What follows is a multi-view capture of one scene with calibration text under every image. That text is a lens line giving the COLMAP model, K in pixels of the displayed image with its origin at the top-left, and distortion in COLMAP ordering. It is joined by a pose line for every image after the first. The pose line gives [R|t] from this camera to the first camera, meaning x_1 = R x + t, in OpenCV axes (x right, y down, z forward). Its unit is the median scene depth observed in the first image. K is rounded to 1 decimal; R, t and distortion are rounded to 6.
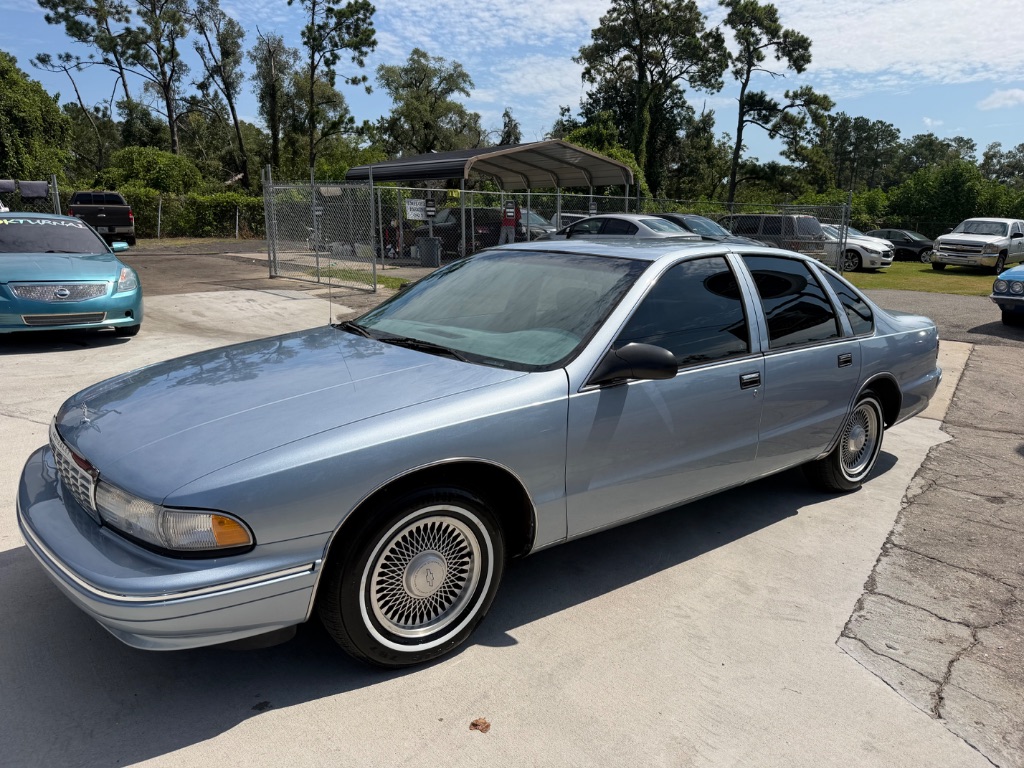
lens RADIAL K [[725.0, 0, 510.9], [0, 725.0, 383.1], [0, 0, 1]] dist [0.011416, -0.022726]
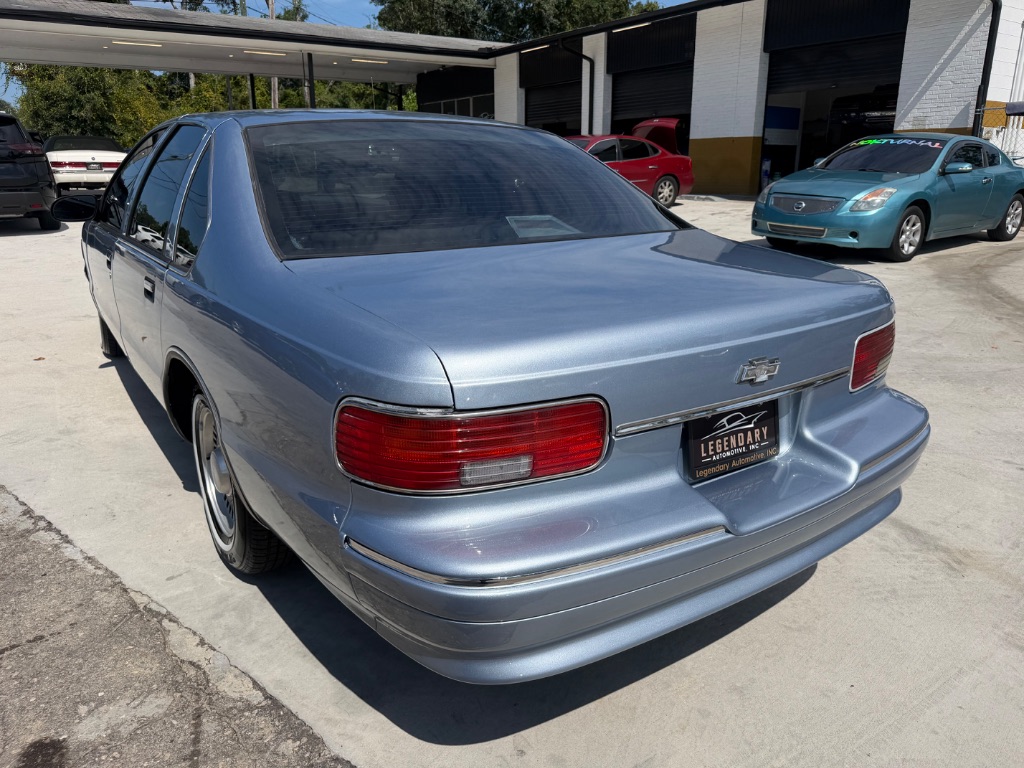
lens RADIAL K [[725.0, 0, 505.7], [0, 725.0, 385.5], [0, 0, 1]] dist [0.011416, -0.022726]
pose [[-0.076799, 0.283385, -0.955926, 0.953162], [-0.212948, 0.931973, 0.293393, -0.182875], [0.974041, 0.226095, -0.011228, 1.193875]]
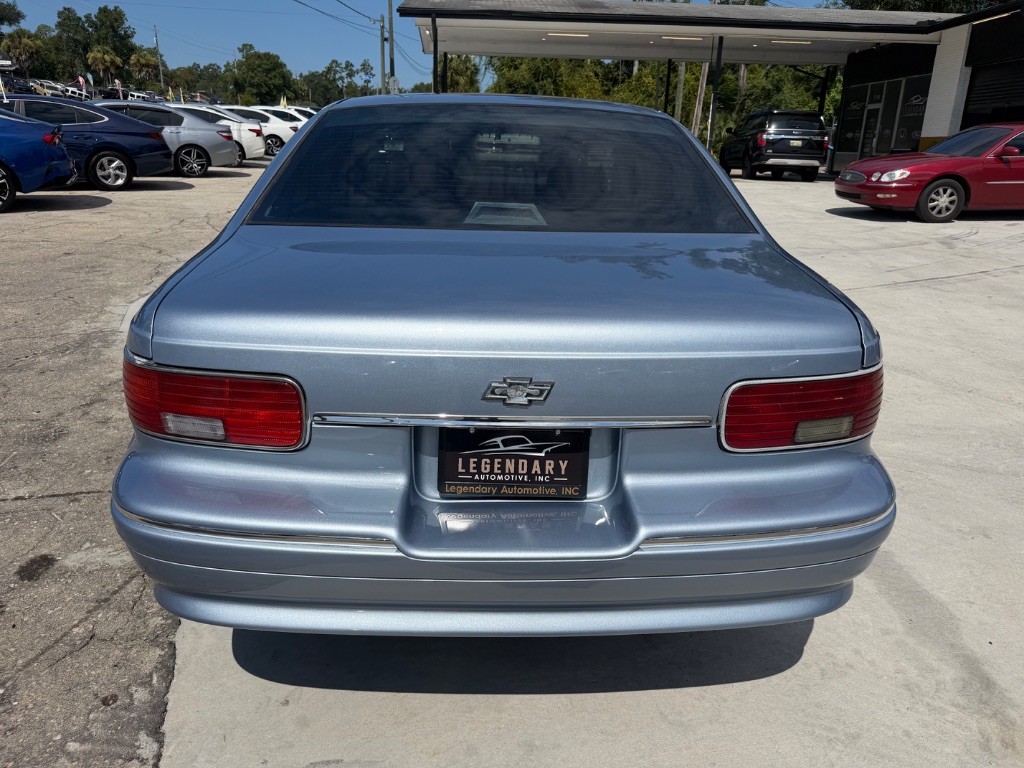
lens RADIAL K [[725.0, 0, 512.1], [0, 725.0, 386.0], [0, 0, 1]] dist [0.011416, -0.022726]
pose [[-0.589051, 0.233743, -0.773552, 0.837960], [-0.202390, 0.884071, 0.421256, -0.247738], [0.782341, 0.404701, -0.473455, 1.467788]]
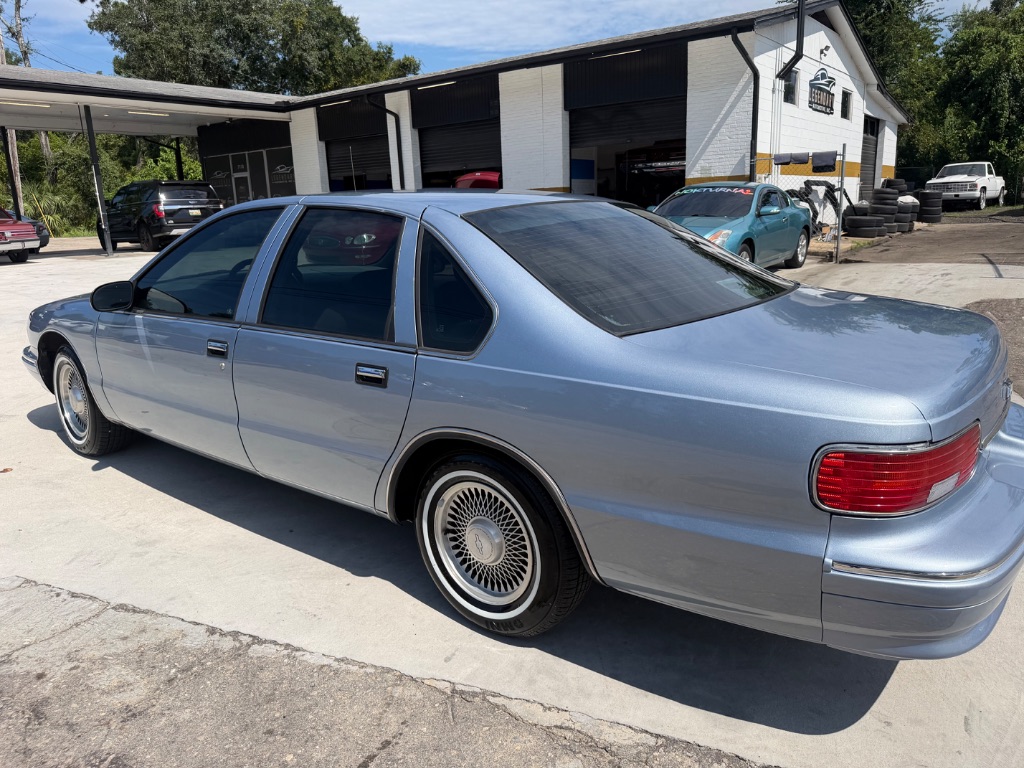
lens RADIAL K [[725.0, 0, 509.7], [0, 725.0, 388.8], [0, 0, 1]] dist [0.011416, -0.022726]
pose [[0.239763, 0.222013, -0.945105, 0.973700], [-0.174744, 0.967470, 0.182936, -0.140319], [0.954976, 0.121290, 0.270759, 0.854414]]
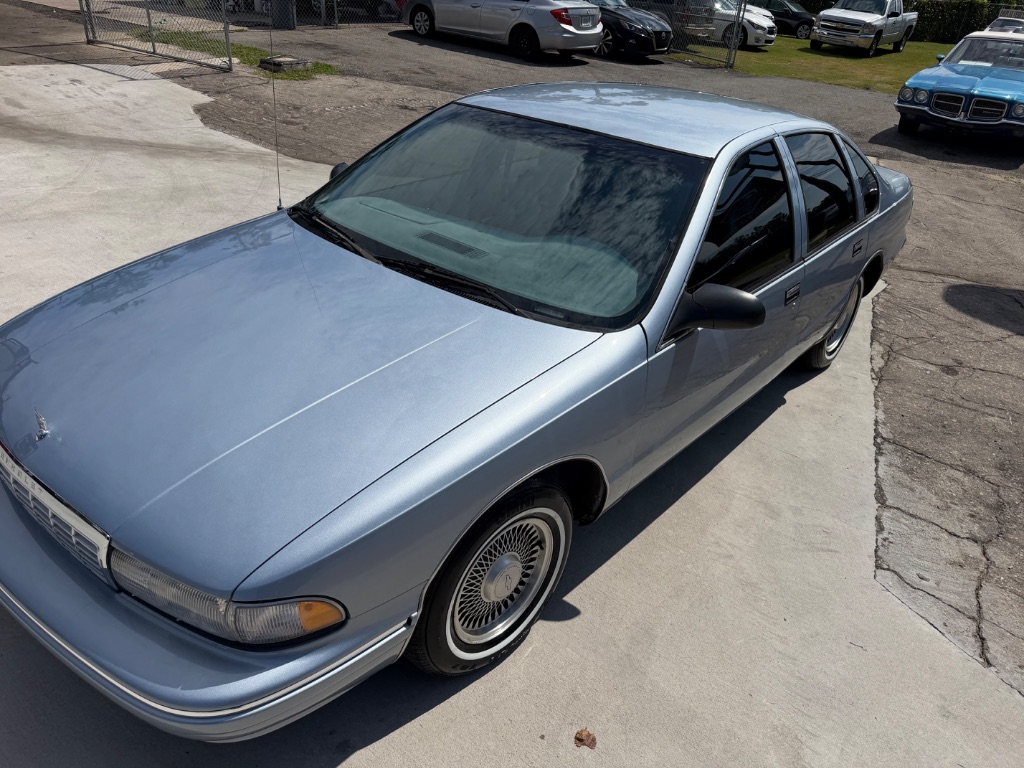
lens RADIAL K [[725.0, 0, 504.5], [0, 725.0, 389.8], [0, 0, 1]] dist [0.011416, -0.022726]
pose [[0.982078, -0.048568, 0.182111, -0.151020], [-0.011208, 0.949469, 0.313659, -0.132286], [-0.188142, -0.310079, 0.931908, 0.139870]]
